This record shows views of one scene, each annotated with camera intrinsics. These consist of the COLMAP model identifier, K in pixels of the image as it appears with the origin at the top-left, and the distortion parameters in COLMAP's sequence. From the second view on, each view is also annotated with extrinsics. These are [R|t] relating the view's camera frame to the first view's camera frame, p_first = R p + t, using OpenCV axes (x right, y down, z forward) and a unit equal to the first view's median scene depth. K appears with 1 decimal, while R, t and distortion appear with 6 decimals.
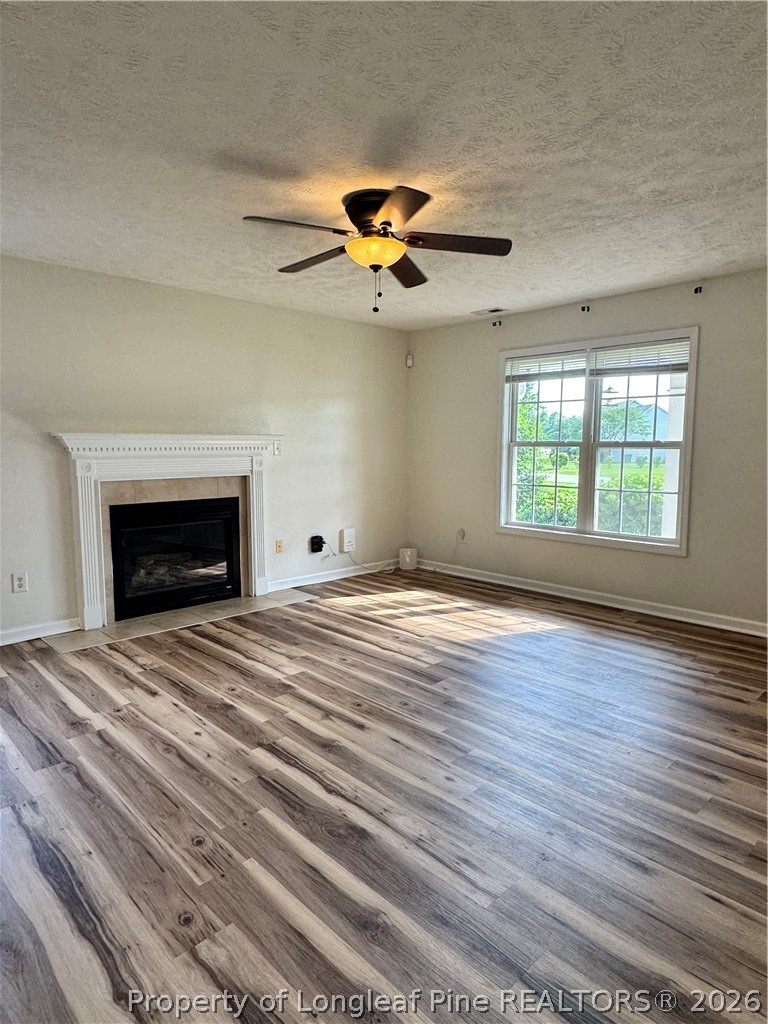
lens RADIAL K [[604.5, 0, 384.0], [0, 604.5, 512.0], [0, 0, 1]] dist [-0.004206, 0.000390]
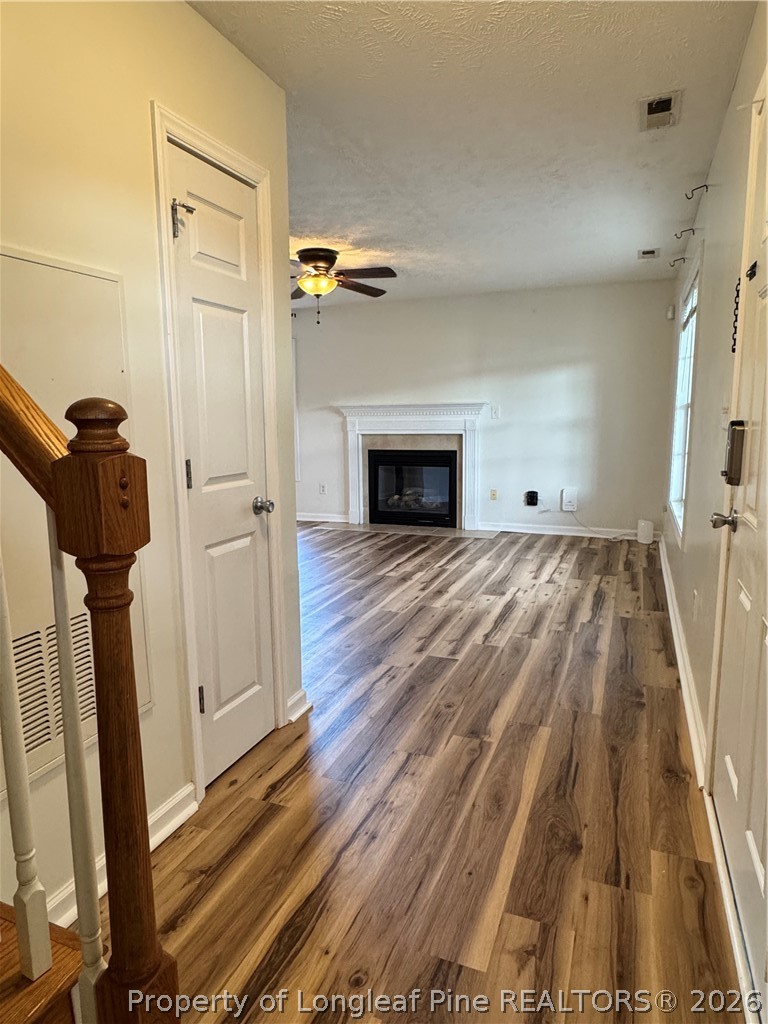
lens RADIAL K [[647.7, 0, 384.0], [0, 647.7, 512.0], [0, 0, 1]] dist [-0.002896, -0.000325]
pose [[0.408662, 0.130930, -0.903245, 1.151530], [-0.088507, 0.990677, 0.103560, -0.028807], [0.908384, 0.037622, 0.416441, 0.341336]]
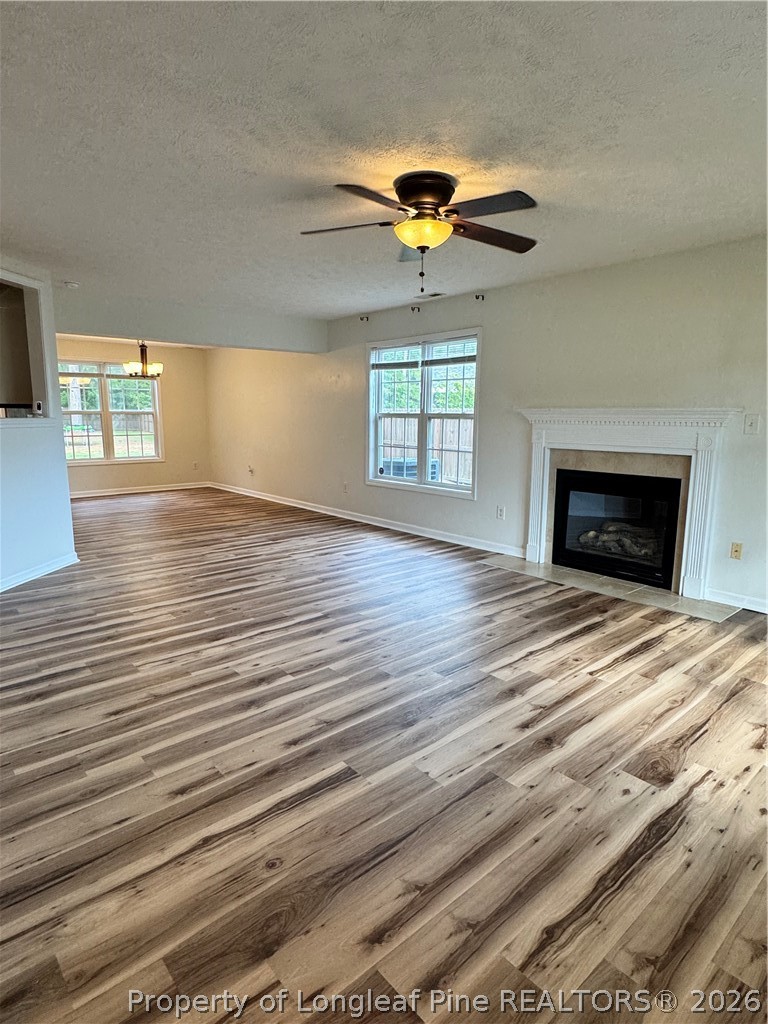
lens RADIAL K [[580.7, 0, 384.0], [0, 580.7, 512.0], [0, 0, 1]] dist [-0.003751, -0.001938]
pose [[-0.057294, 0.164769, -0.984667, 0.744488], [-0.114980, 0.978635, 0.170450, -0.086079], [0.991714, 0.122983, -0.037124, 0.725160]]
